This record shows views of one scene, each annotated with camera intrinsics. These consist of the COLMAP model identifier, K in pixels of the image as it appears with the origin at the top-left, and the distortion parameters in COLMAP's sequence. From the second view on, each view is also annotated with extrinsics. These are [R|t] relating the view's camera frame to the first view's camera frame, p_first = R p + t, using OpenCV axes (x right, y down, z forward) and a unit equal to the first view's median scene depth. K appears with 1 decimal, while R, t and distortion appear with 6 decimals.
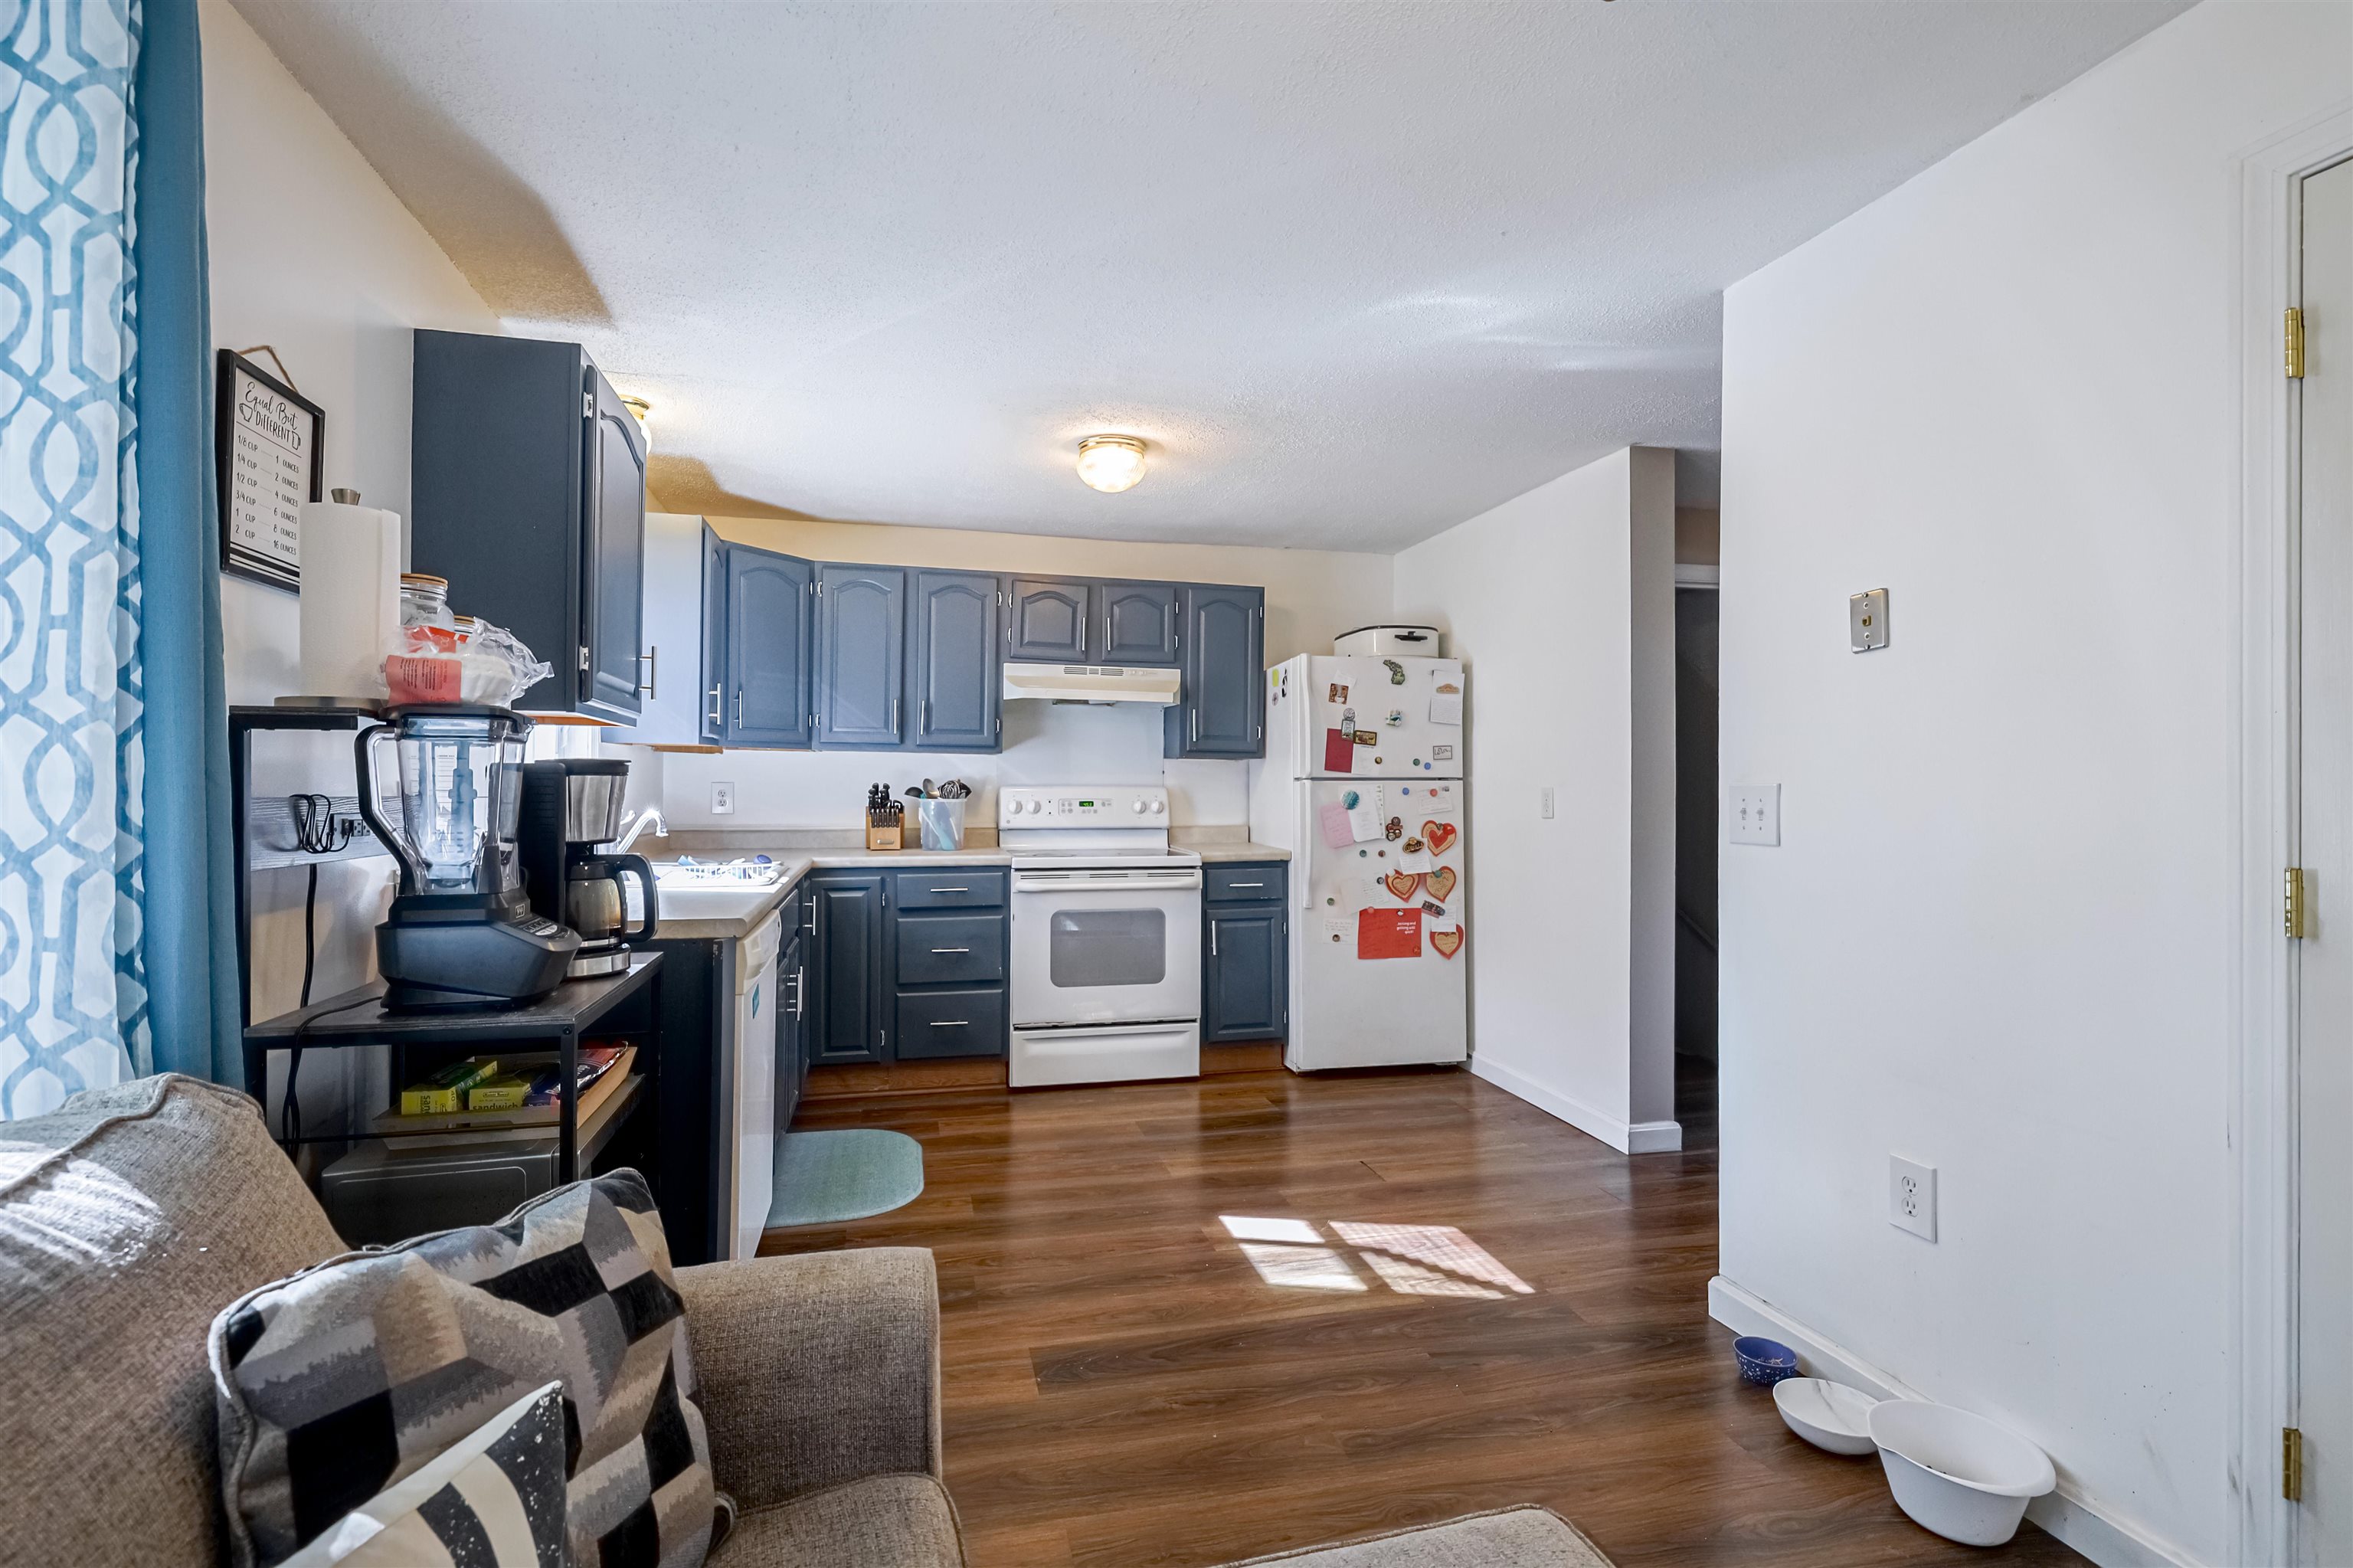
lens RADIAL K [[1039.4, 0, 1247.3], [0, 1039.4, 796.9], [0, 0, 1]] dist [-0.000861, -0.000114]
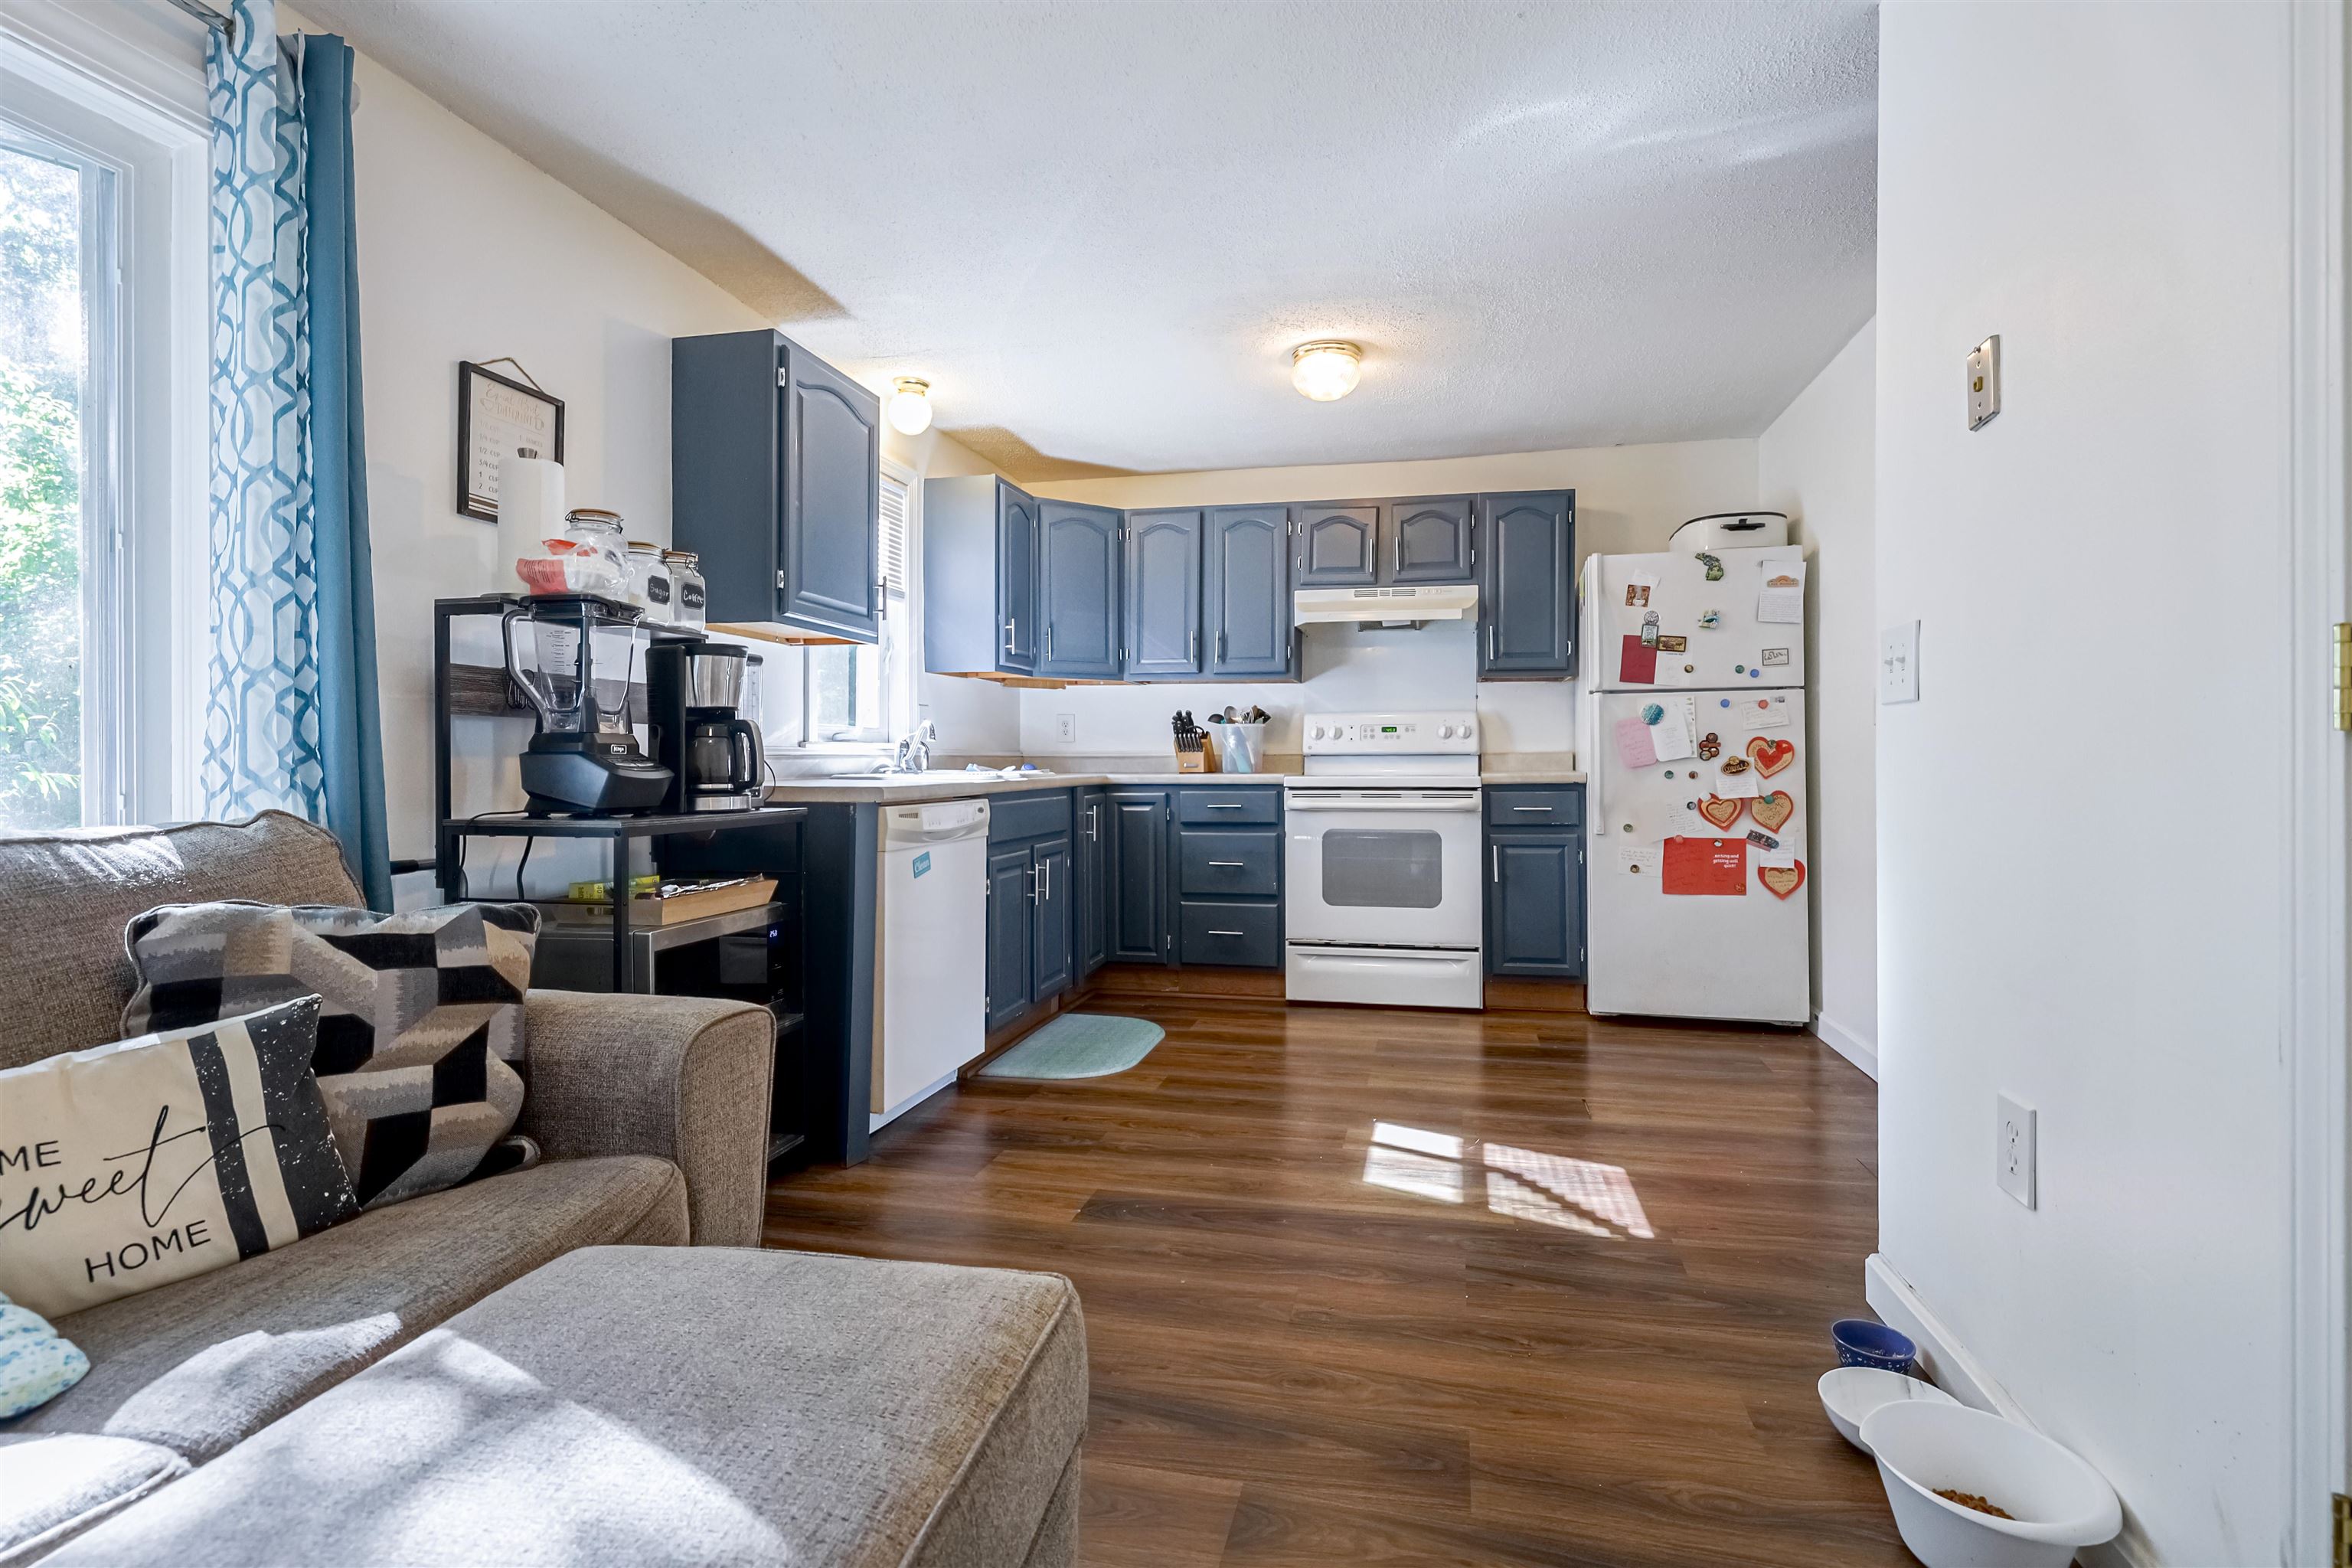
lens RADIAL K [[1060.4, 0, 1240.4], [0, 1060.4, 759.9], [0, 0, 1]] dist [0.000103, -0.000016]
pose [[0.905494, -0.008715, -0.424270, 0.166525], [0.011017, 0.999935, 0.002973, 0.035782], [0.424217, -0.007366, 0.905531, 0.030230]]
